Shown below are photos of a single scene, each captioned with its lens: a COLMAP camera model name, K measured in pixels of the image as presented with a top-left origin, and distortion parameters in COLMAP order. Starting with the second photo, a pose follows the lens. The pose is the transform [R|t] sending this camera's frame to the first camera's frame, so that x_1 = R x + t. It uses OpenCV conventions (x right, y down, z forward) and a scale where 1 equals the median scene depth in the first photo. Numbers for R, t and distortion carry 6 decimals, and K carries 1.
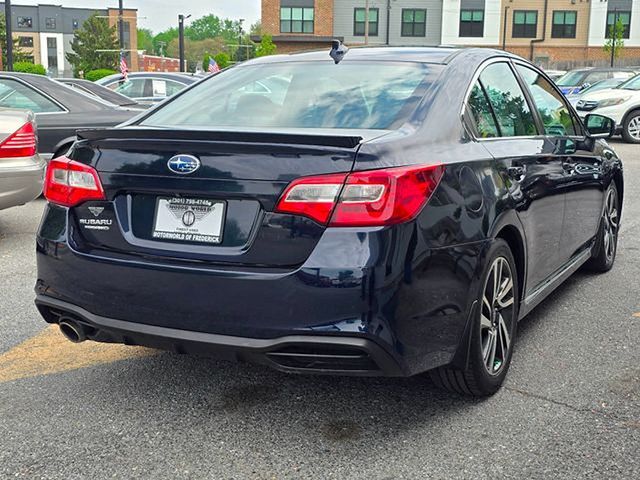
lens RADIAL K [[840.5, 0, 320.0], [0, 840.5, 240.0], [0, 0, 1]] dist [0.208459, -0.611778]
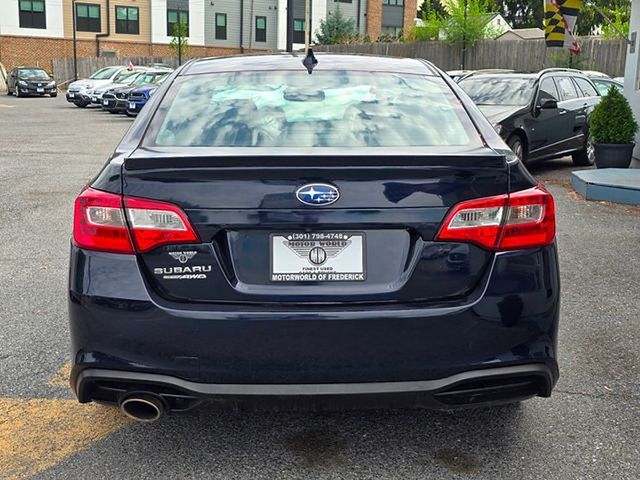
lens RADIAL K [[840.5, 0, 320.0], [0, 840.5, 240.0], [0, 0, 1]] dist [0.208459, -0.611778]
pose [[0.870399, -0.084115, 0.485108, -0.544598], [0.080688, 0.996346, 0.027987, -0.062471], [-0.485690, 0.014783, 0.874006, 0.223829]]
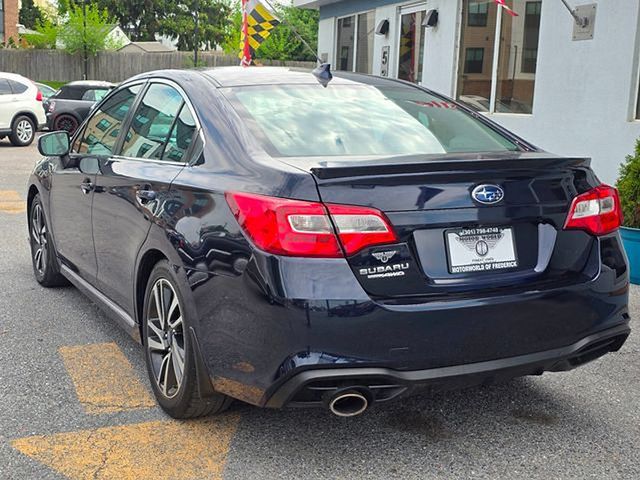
lens RADIAL K [[840.5, 0, 320.0], [0, 840.5, 240.0], [0, 0, 1]] dist [0.208459, -0.611778]
pose [[0.557835, -0.122034, 0.820931, -1.024488], [0.124562, 0.990238, 0.062560, -0.115055], [-0.820551, 0.067359, 0.567590, 0.557502]]
